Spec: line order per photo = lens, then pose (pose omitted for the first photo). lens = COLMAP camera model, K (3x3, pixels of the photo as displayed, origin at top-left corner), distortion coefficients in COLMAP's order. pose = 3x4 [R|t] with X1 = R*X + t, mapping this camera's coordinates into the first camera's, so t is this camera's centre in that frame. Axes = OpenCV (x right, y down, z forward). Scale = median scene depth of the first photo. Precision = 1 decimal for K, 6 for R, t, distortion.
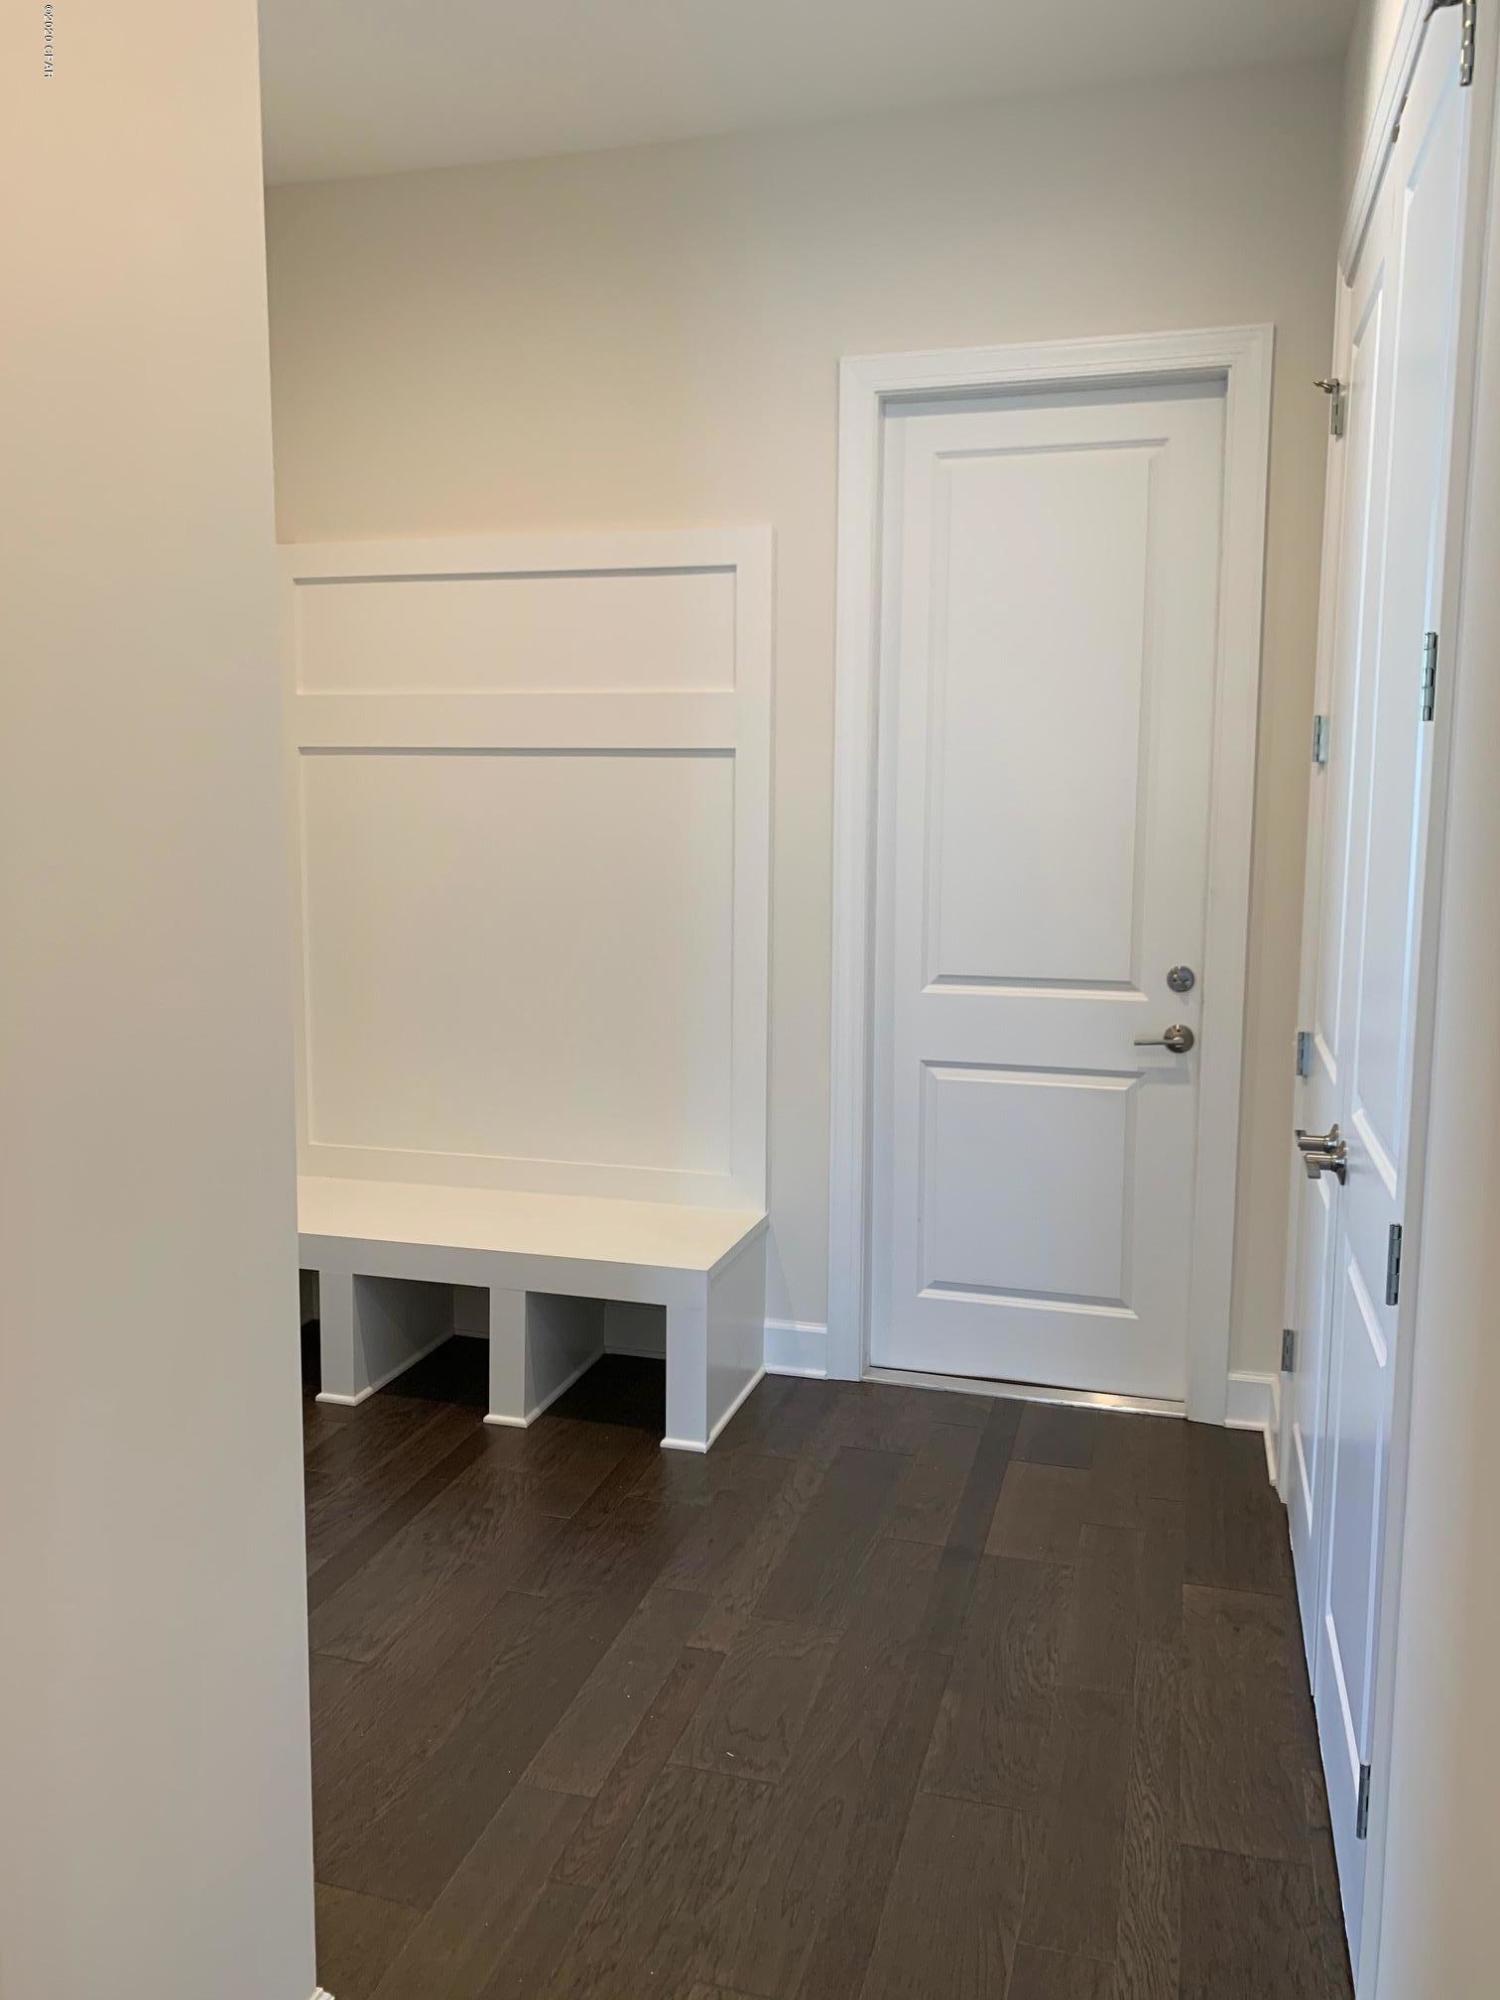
lens RADIAL K [[1525.3, 0, 742.9], [0, 1525.3, 978.6], [0, 0, 1]] dist [0.062418, -0.084442]
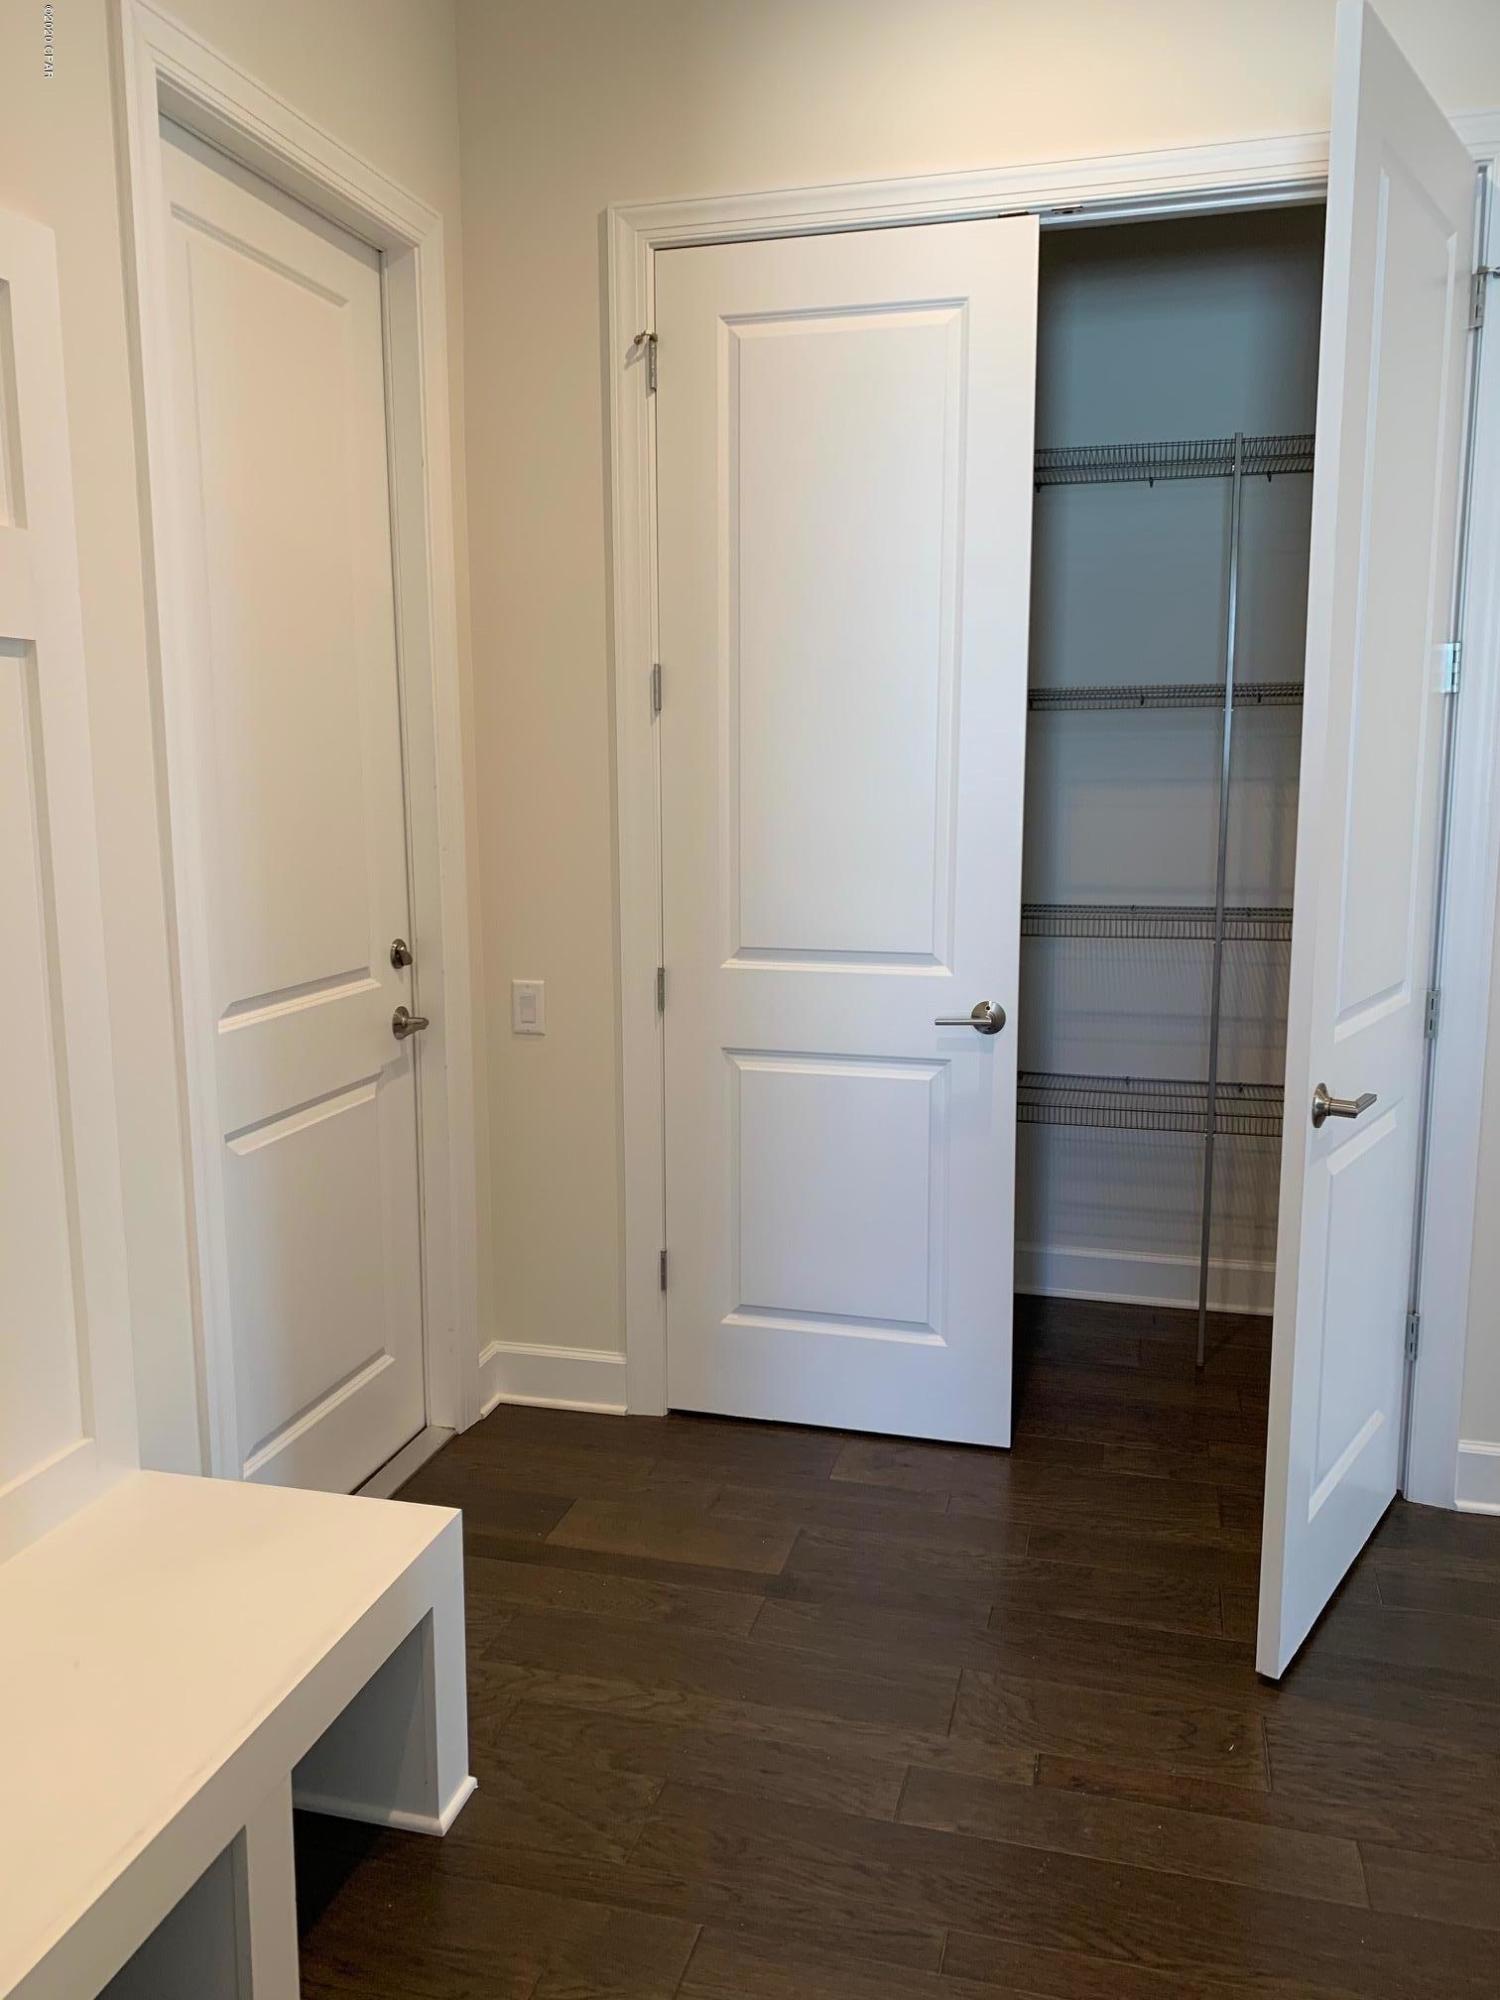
lens RADIAL K [[1525.3, 0, 742.9], [0, 1525.3, 978.6], [0, 0, 1]] dist [0.062418, -0.084442]
pose [[-0.006180, -0.143998, 0.989559, -0.580691], [0.124225, 0.981802, 0.143645, -0.086927], [-0.992235, 0.123816, 0.011821, 0.817286]]
